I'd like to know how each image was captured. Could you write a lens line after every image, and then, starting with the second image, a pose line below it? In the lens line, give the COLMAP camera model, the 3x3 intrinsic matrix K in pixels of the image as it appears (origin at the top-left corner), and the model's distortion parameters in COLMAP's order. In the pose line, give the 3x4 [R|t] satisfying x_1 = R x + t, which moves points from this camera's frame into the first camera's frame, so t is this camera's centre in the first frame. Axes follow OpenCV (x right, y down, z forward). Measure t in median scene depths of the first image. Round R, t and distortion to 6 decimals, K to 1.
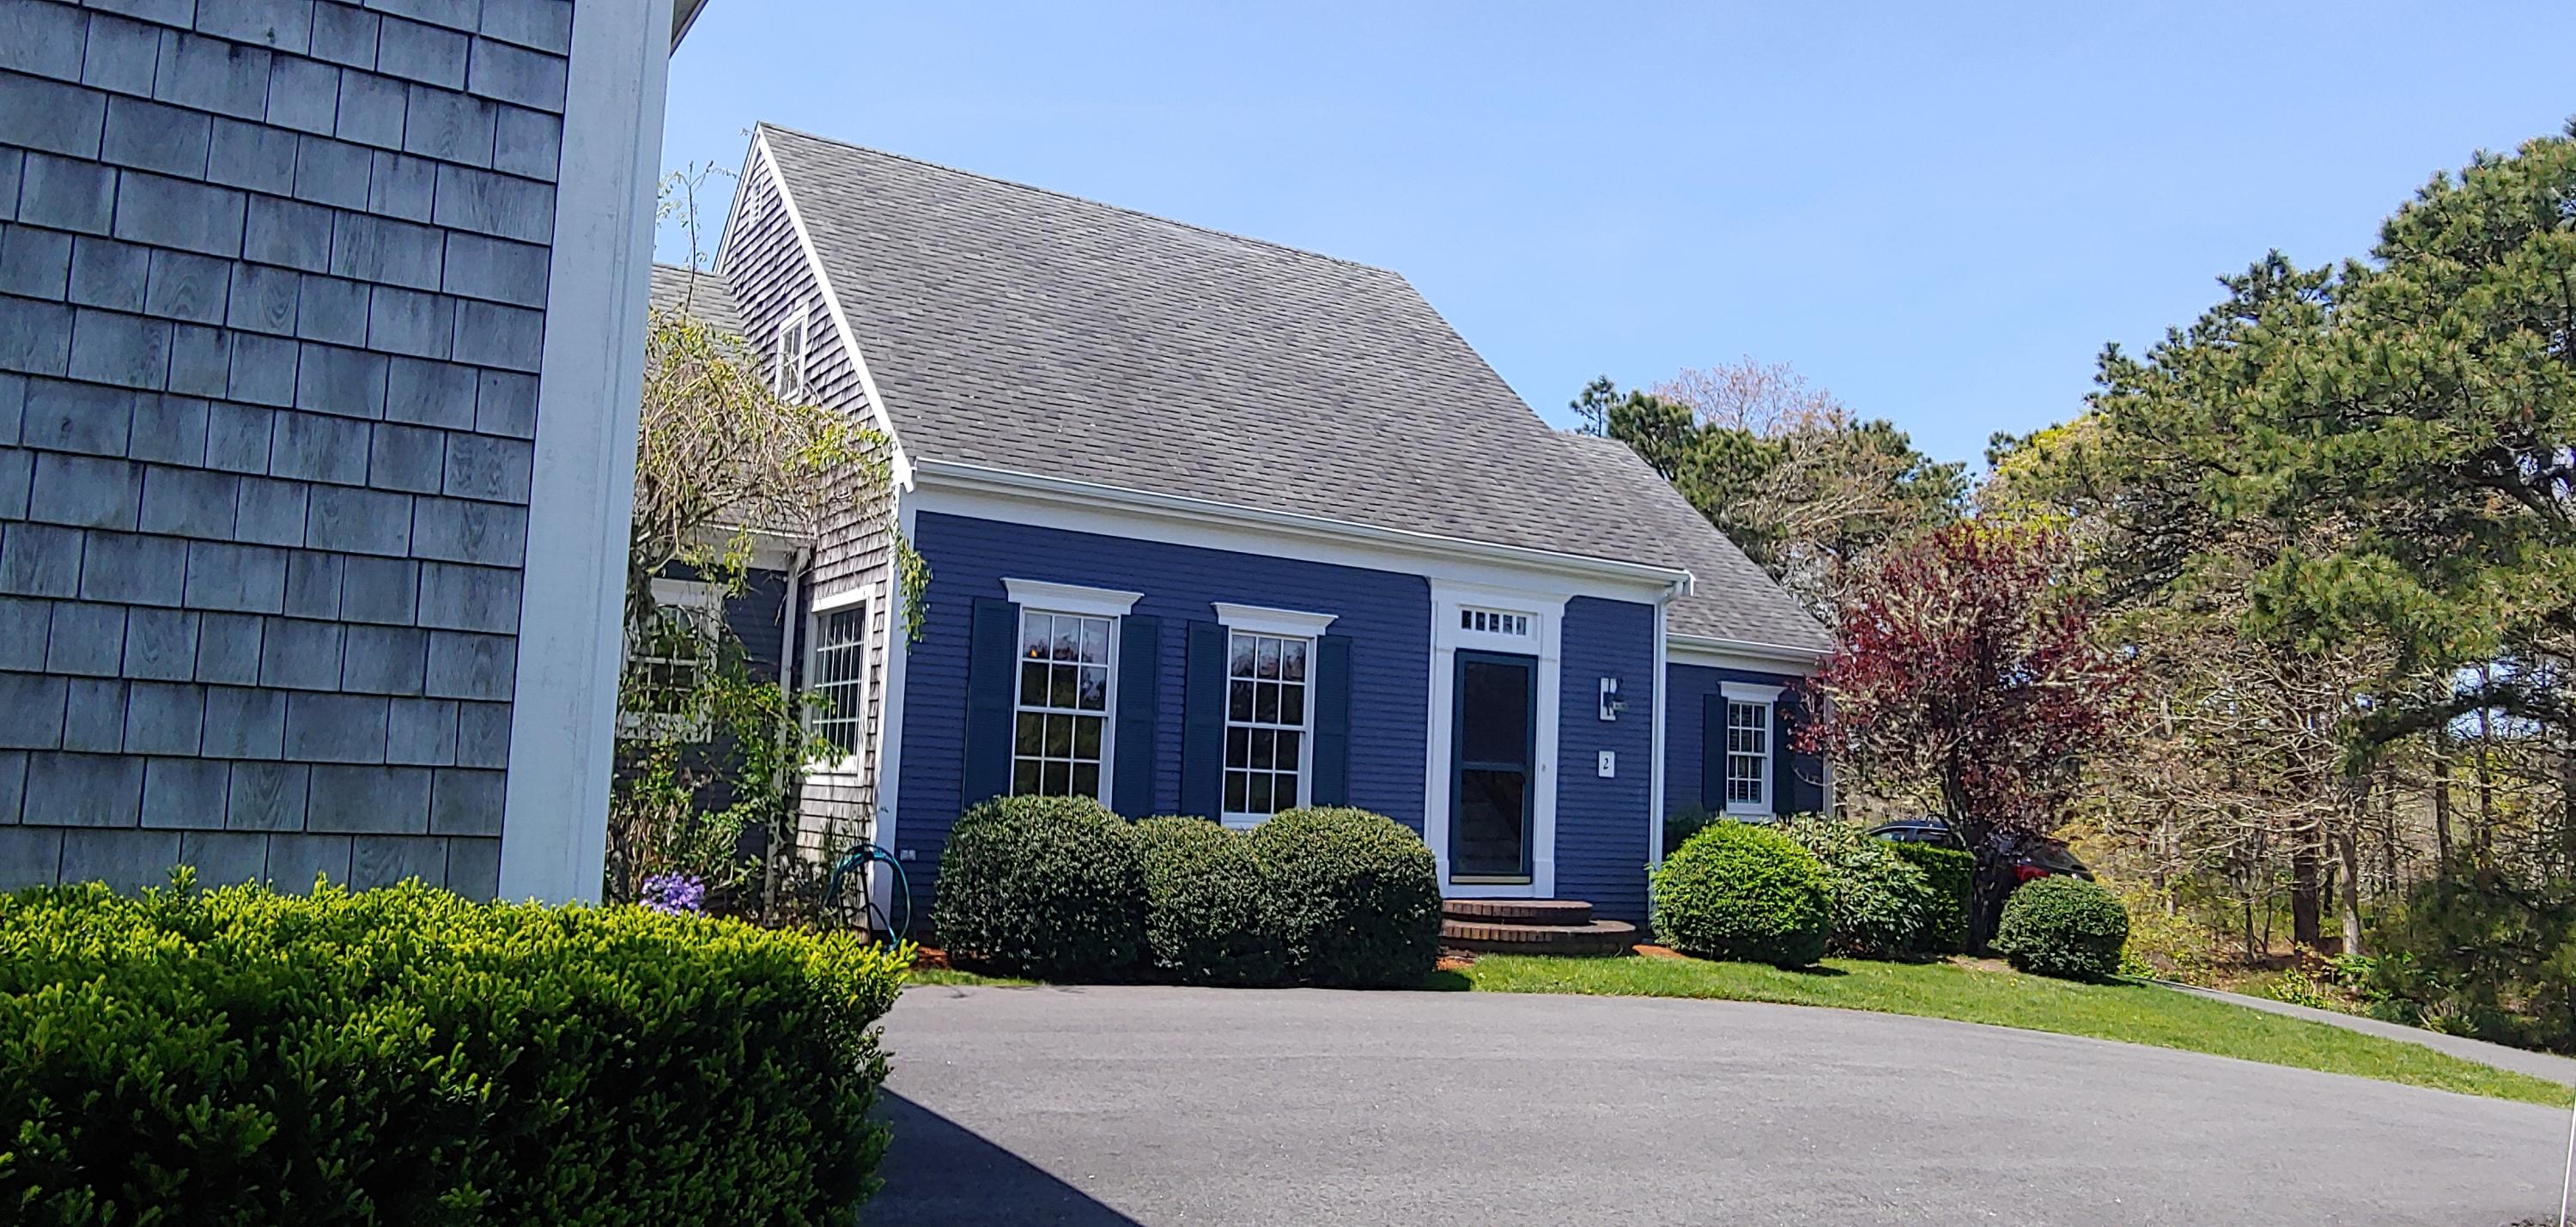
lens RADIAL K [[1750.6, 0, 1288.0], [0, 1750.6, 613.5], [0, 0, 1]] dist [-0.034535, 0.029840]
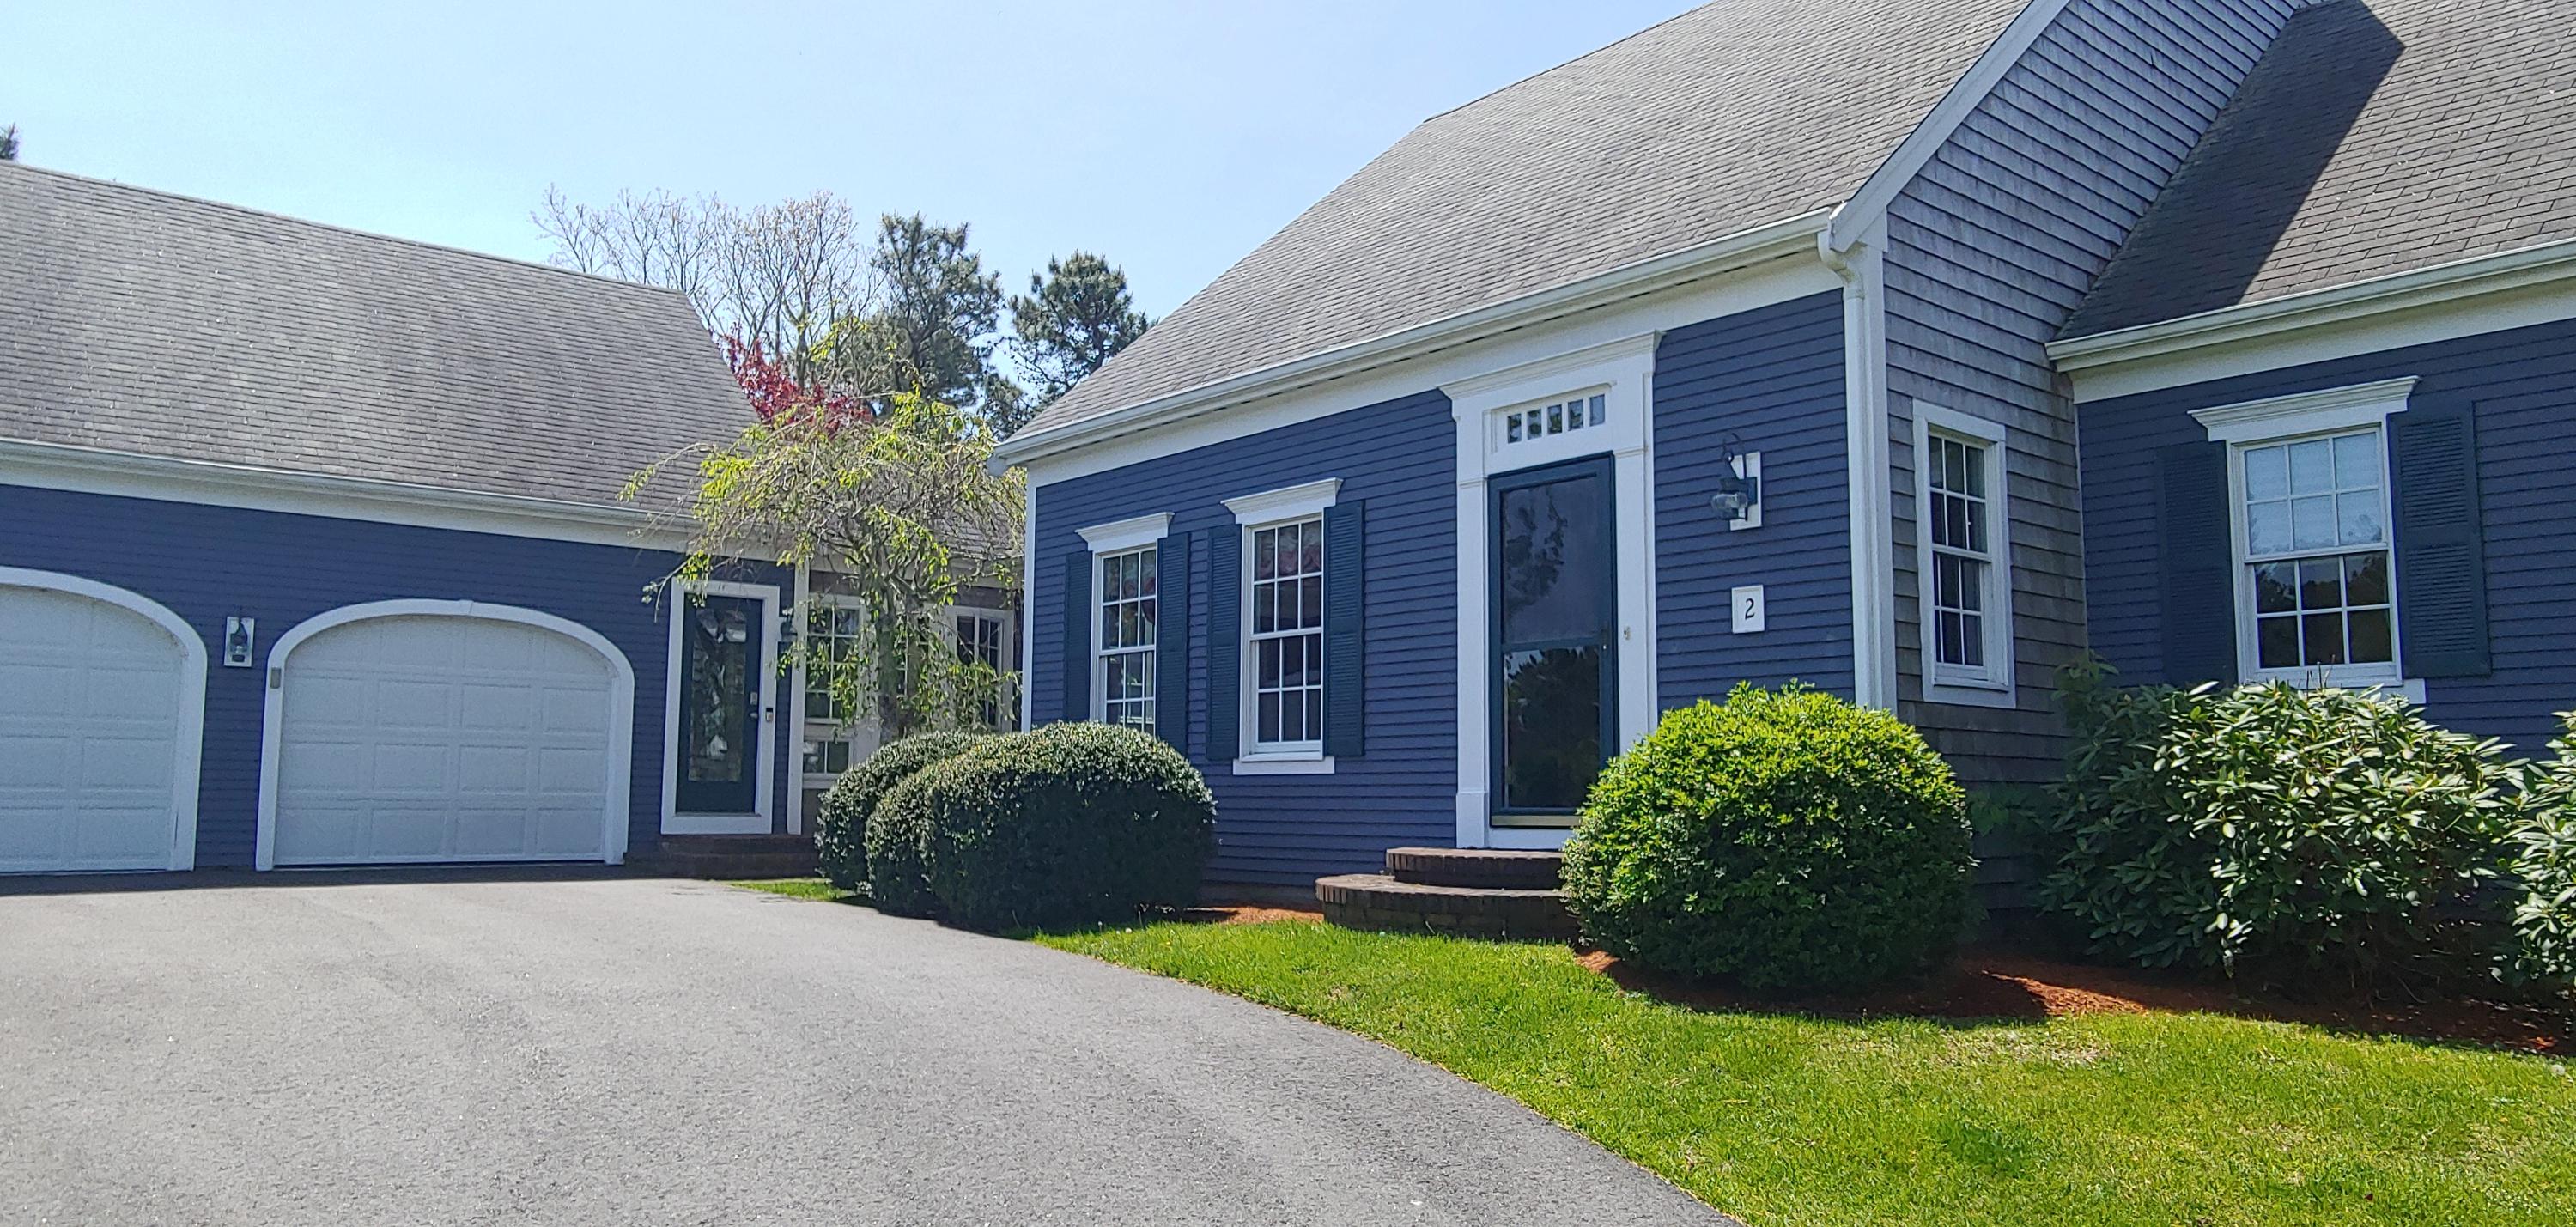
lens RADIAL K [[1750.6, 0, 1288.0], [0, 1750.6, 613.5], [0, 0, 1]] dist [-0.034535, 0.029840]
pose [[0.134461, -0.140250, -0.980944, 0.725094], [0.114743, 0.985478, -0.125171, 0.144614], [0.984253, -0.095726, 0.148601, 0.806211]]
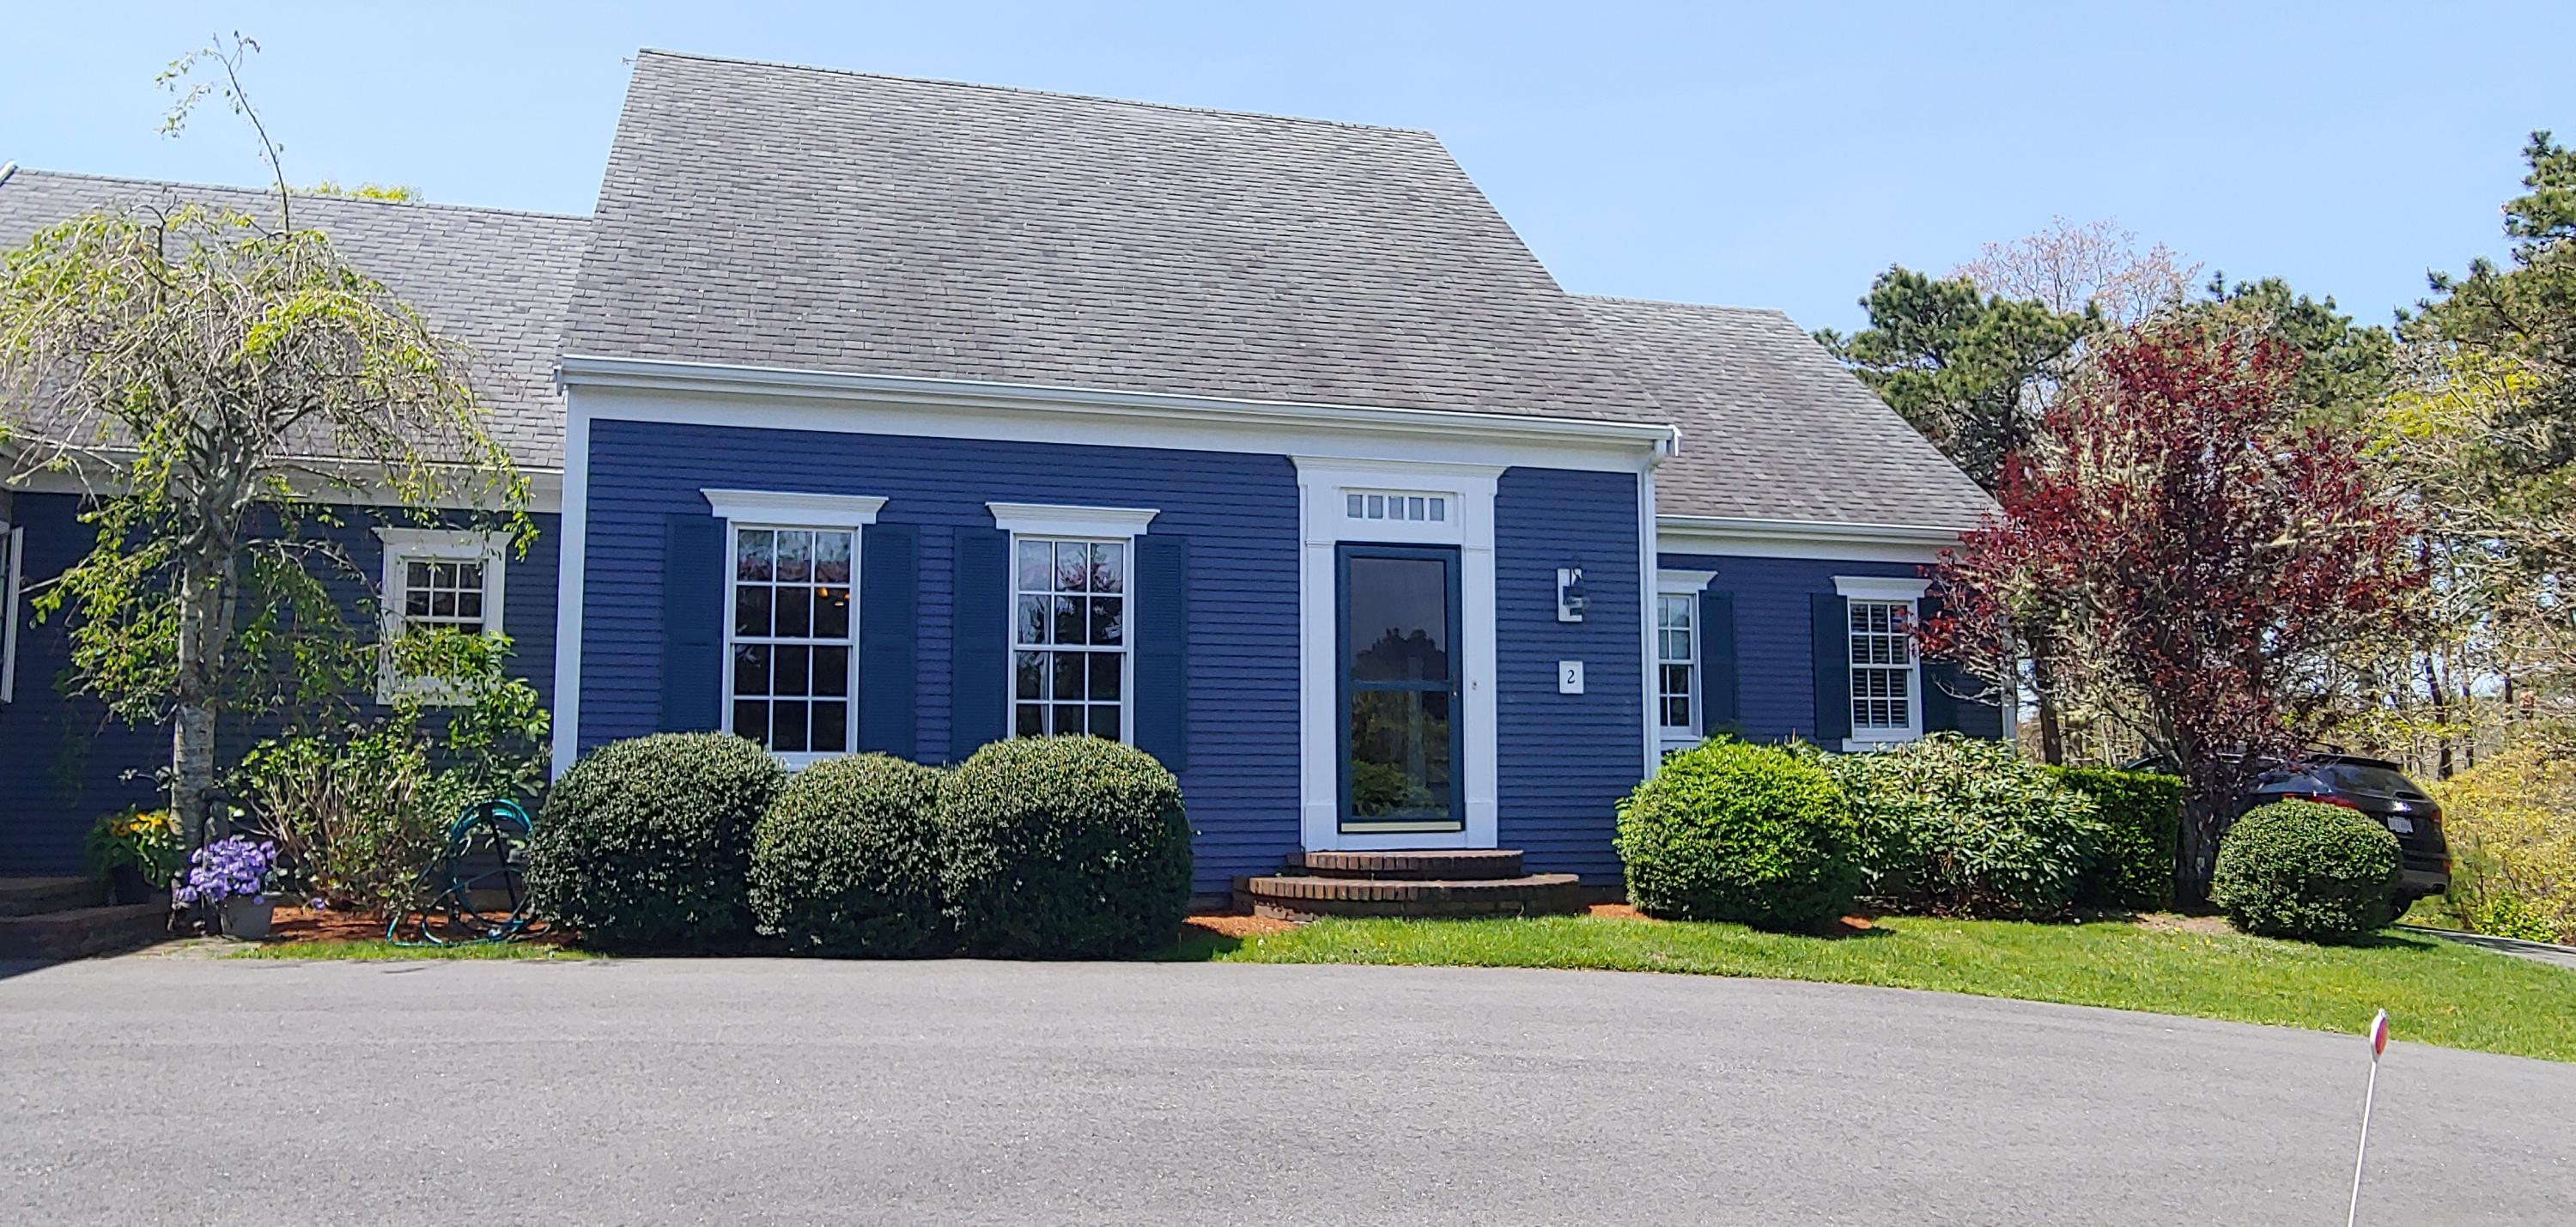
lens RADIAL K [[1750.6, 0, 1288.0], [0, 1750.6, 613.5], [0, 0, 1]] dist [-0.034535, 0.029840]
pose [[0.959477, -0.070868, -0.272731, 0.287365], [0.071115, 0.997428, -0.008992, 0.057565], [0.272667, -0.010768, 0.962048, 0.213619]]
